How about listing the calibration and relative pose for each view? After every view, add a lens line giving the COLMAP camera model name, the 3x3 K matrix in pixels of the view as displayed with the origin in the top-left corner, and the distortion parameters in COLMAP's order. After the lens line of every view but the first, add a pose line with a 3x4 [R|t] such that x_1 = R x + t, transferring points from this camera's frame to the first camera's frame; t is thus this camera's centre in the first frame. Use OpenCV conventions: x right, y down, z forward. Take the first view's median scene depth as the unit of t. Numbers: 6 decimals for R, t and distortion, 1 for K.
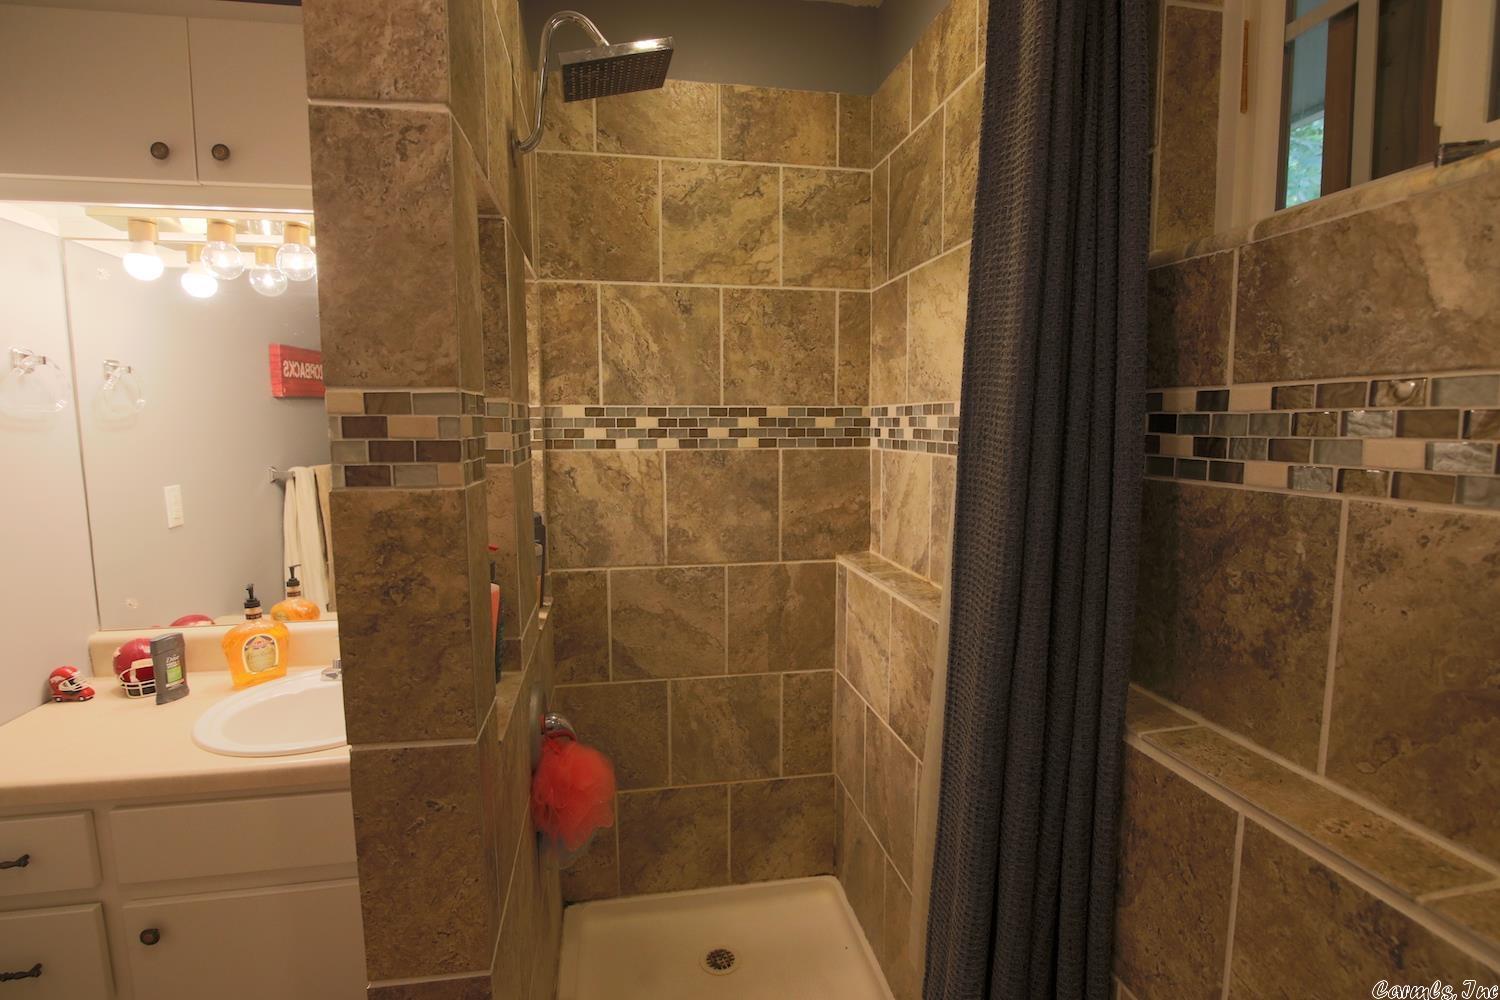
lens RADIAL K [[724.0, 0, 751.1], [0, 724.0, 502.5], [0, 0, 1]] dist [-0.022348, 0.000955]
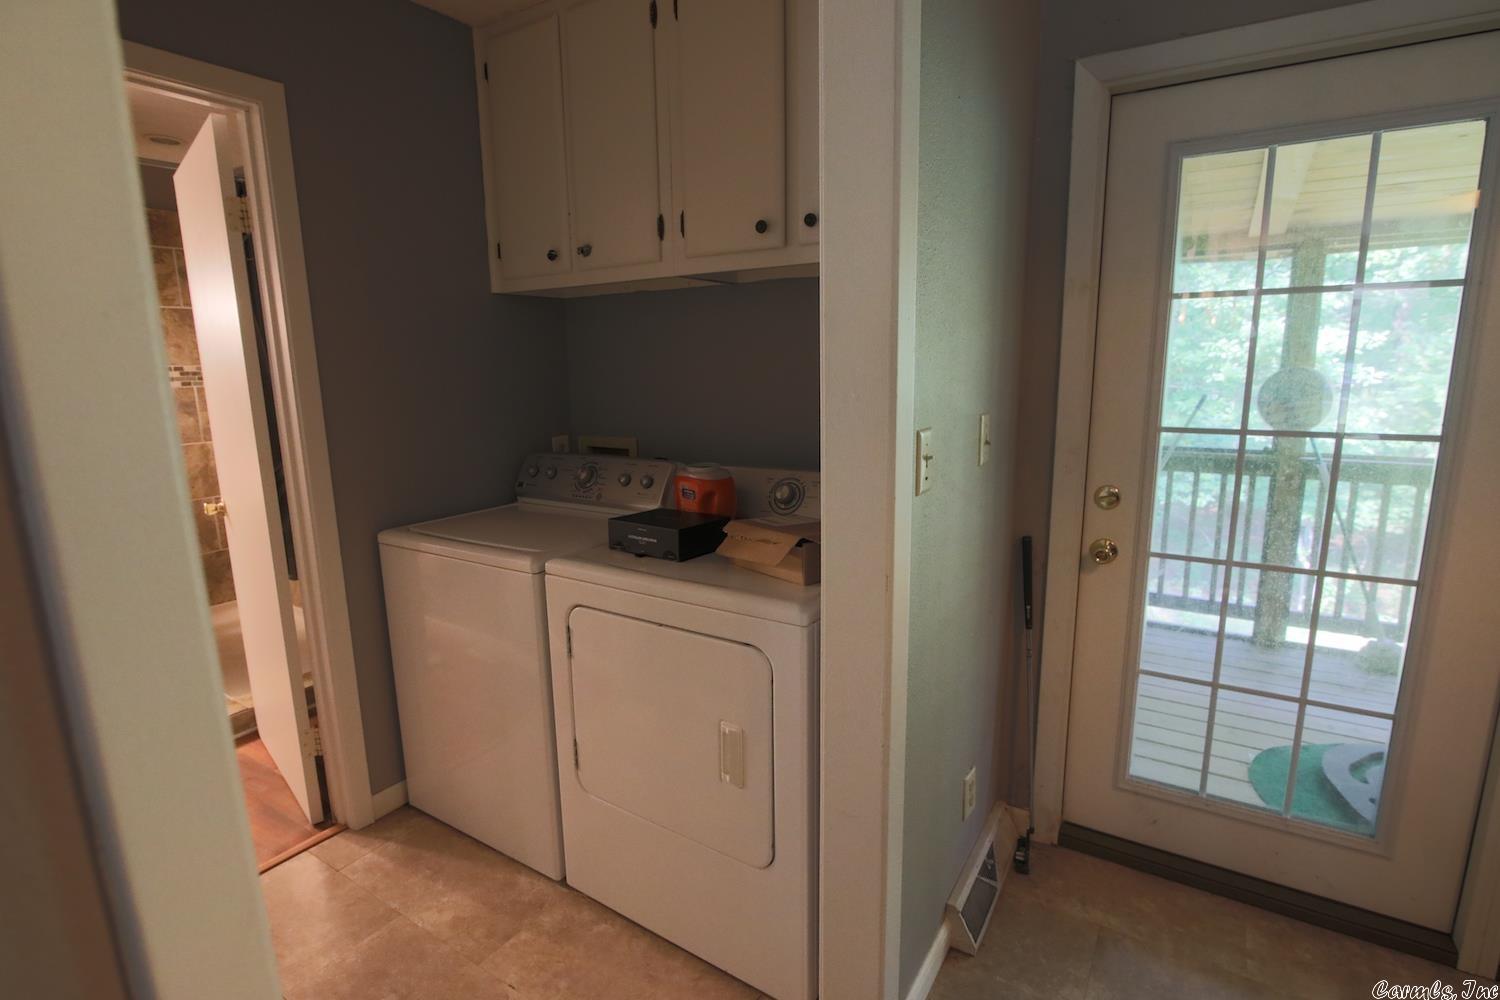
lens RADIAL K [[724.0, 0, 751.1], [0, 724.0, 502.5], [0, 0, 1]] dist [-0.022348, 0.000955]
pose [[0.681800, -0.148555, 0.716296, -0.395888], [0.095805, 0.988863, 0.113893, 0.177633], [-0.725238, -0.009027, 0.688439, -1.600762]]
